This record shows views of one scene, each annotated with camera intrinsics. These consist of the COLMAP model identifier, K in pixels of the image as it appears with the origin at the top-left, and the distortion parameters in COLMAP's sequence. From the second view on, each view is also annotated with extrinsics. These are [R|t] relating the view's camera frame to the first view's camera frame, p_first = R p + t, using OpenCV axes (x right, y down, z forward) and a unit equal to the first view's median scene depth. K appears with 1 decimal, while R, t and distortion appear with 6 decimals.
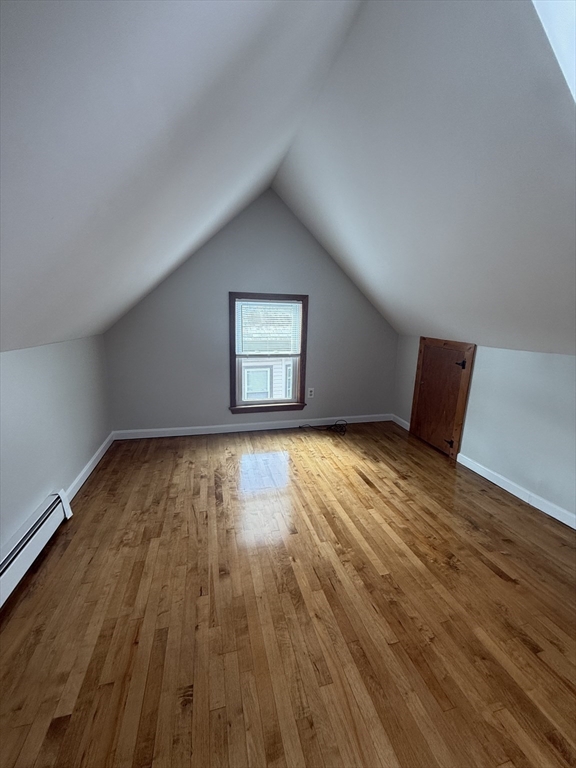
lens RADIAL K [[307.0, 0, 286.4], [0, 307.0, 380.6], [0, 0, 1]] dist [0.000531, 0.000084]
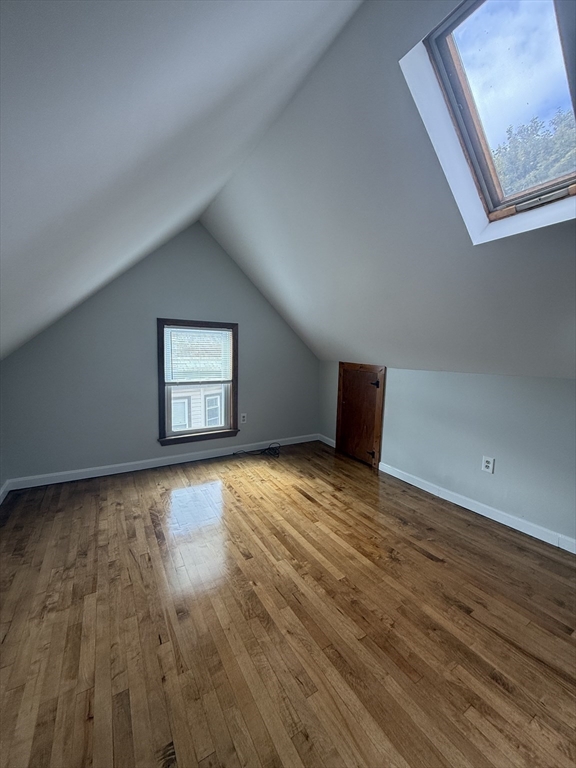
lens RADIAL K [[307.0, 0, 286.4], [0, 307.0, 380.6], [0, 0, 1]] dist [0.000531, 0.000084]
pose [[0.958797, -0.029425, 0.282566, -0.124123], [0.057260, 0.994225, -0.090761, 0.029899], [-0.278263, 0.103201, 0.954945, -0.029608]]
